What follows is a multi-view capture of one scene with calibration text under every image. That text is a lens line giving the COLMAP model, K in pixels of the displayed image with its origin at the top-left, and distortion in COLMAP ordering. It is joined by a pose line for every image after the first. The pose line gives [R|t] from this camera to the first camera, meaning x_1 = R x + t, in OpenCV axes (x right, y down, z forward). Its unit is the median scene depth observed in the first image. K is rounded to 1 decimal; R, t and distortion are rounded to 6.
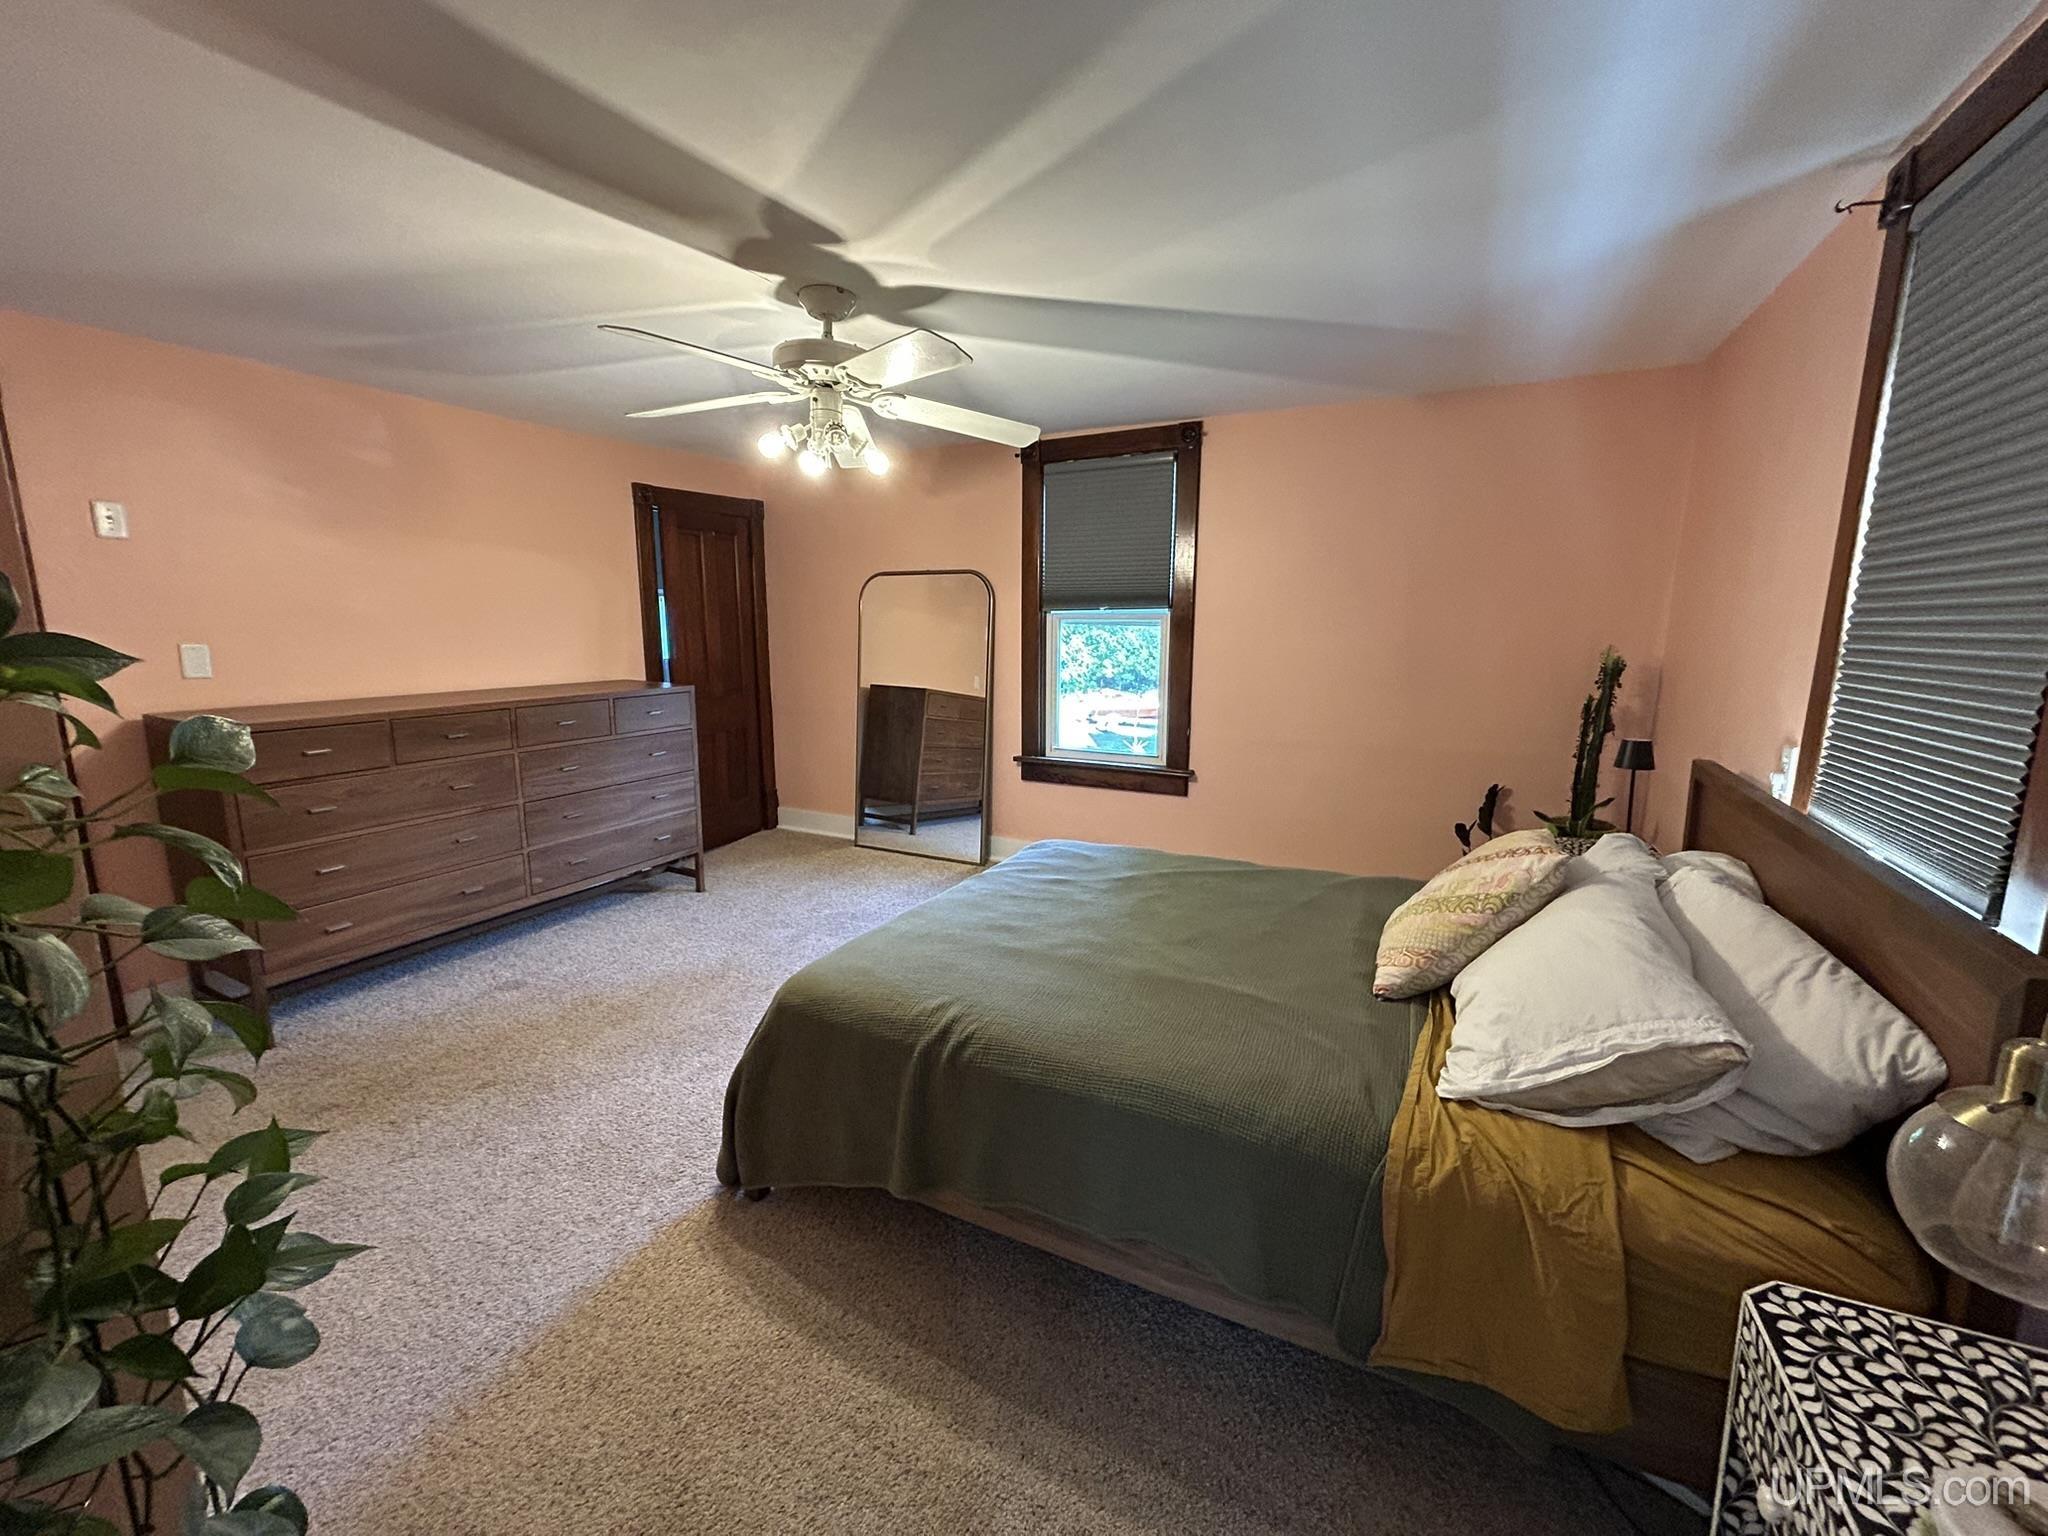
lens RADIAL K [[820.2, 0, 1025.5], [0, 820.2, 764.4], [0, 0, 1]] dist [0.000203, -0.000163]
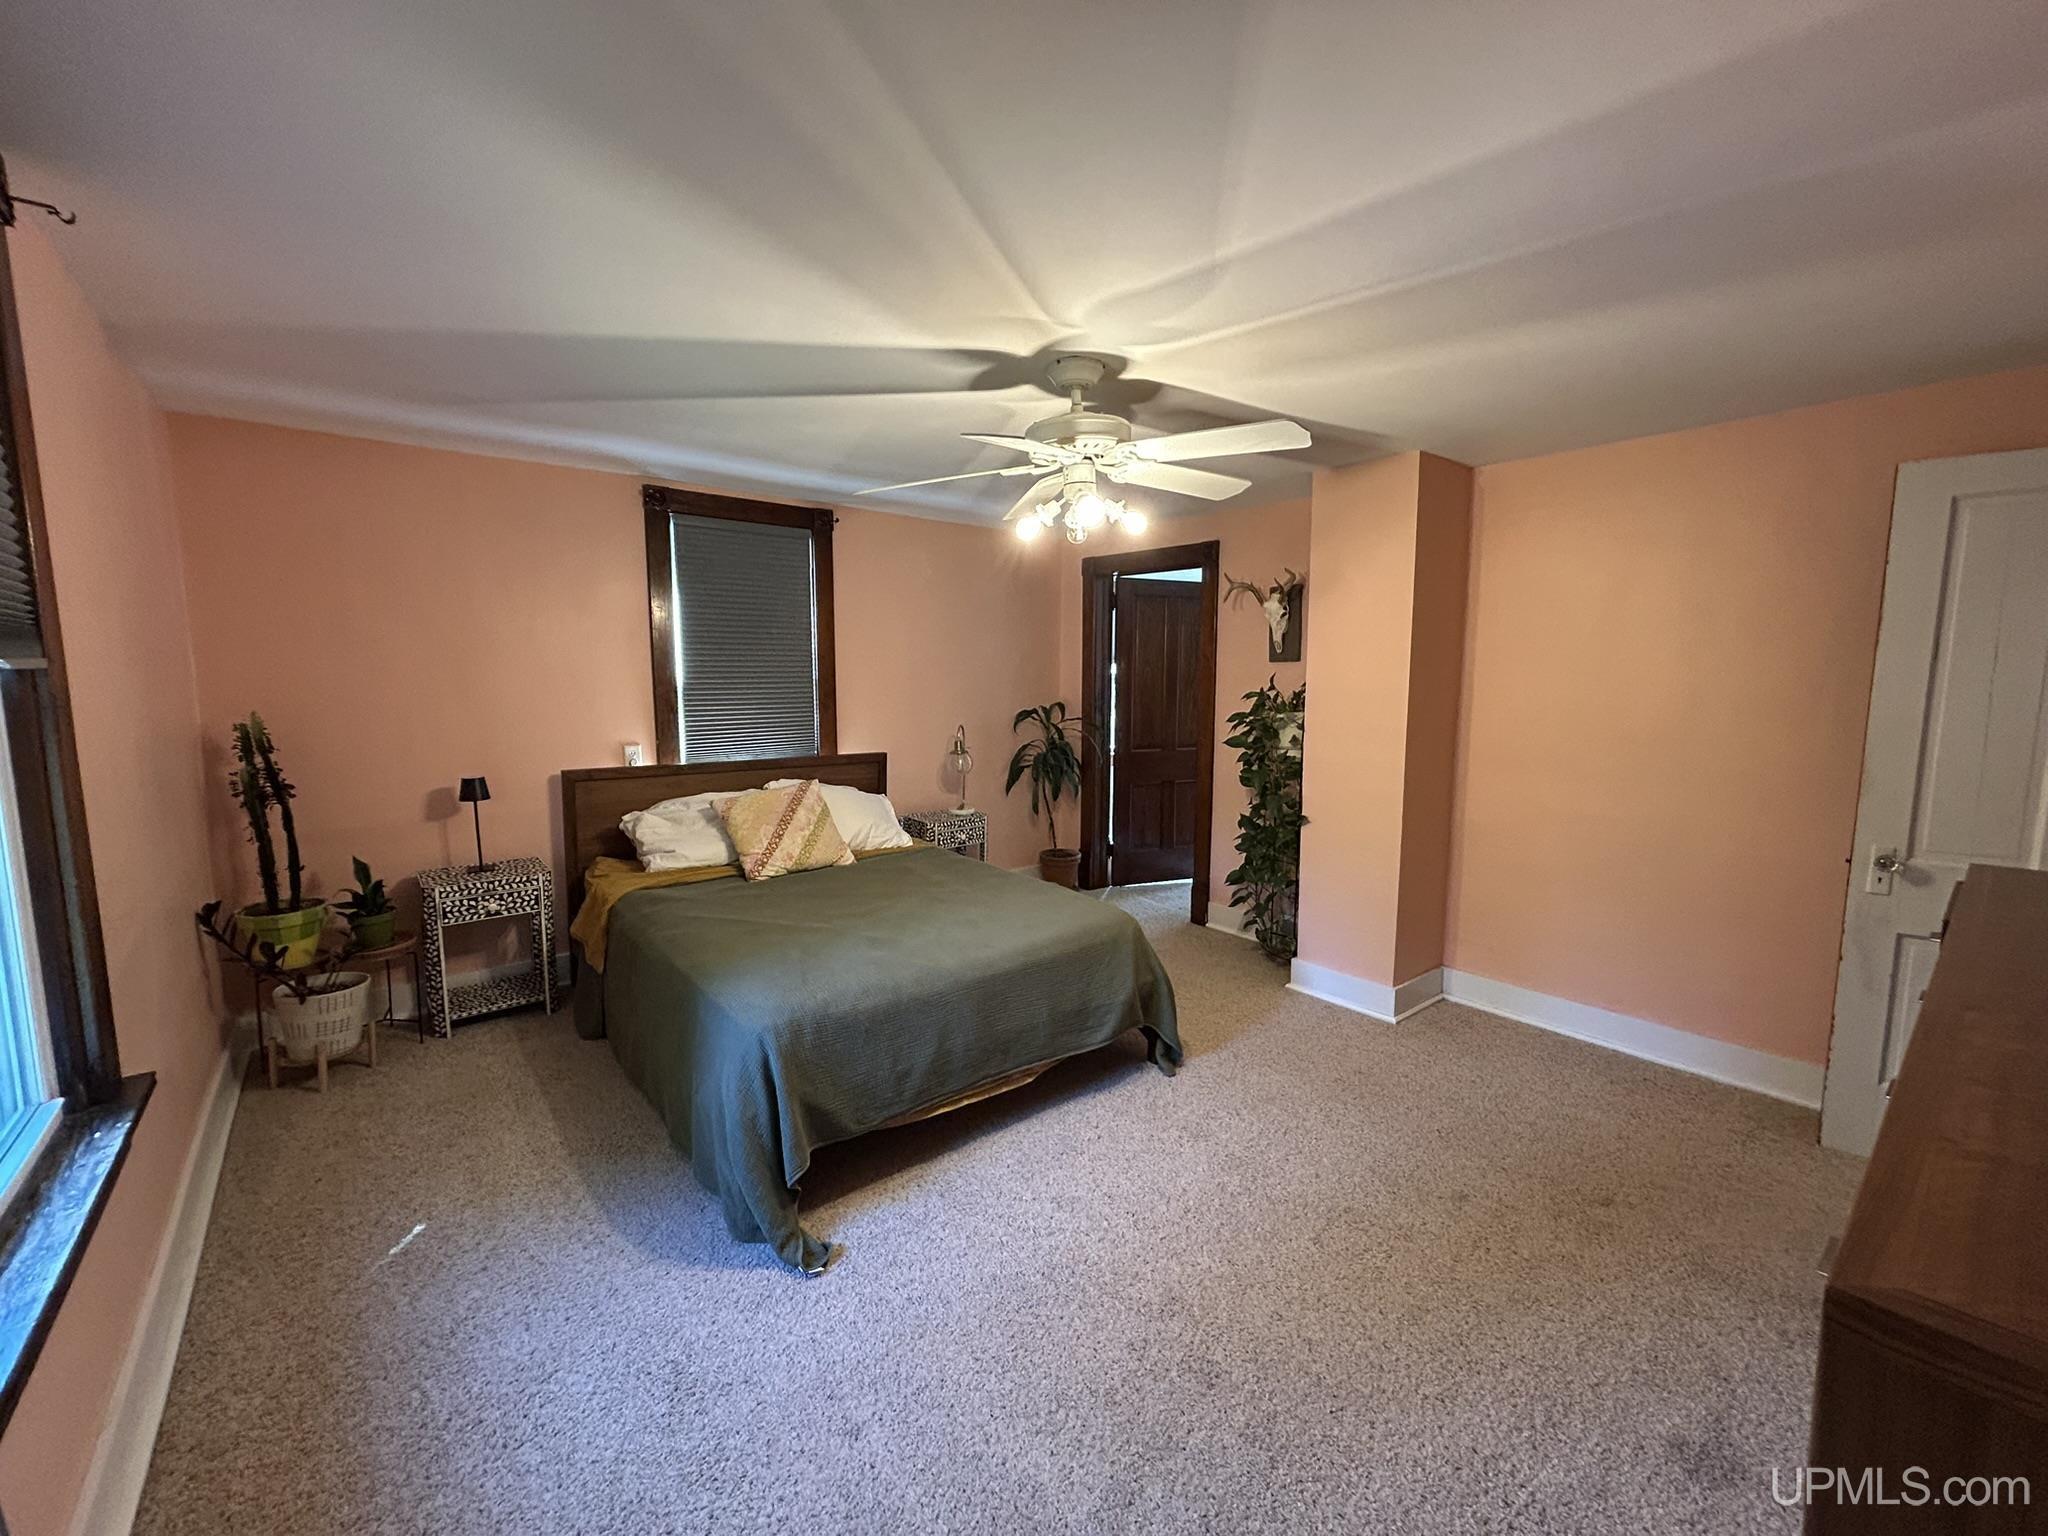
lens RADIAL K [[820.2, 0, 1020.4], [0, 820.2, 769.2], [0, 0, 1]] dist [0.000203, -0.000163]
pose [[-0.917273, -0.049785, 0.395136, -0.622968], [0.062668, 0.961753, 0.266654, -0.393652], [-0.393298, 0.269357, -0.879070, 2.126452]]
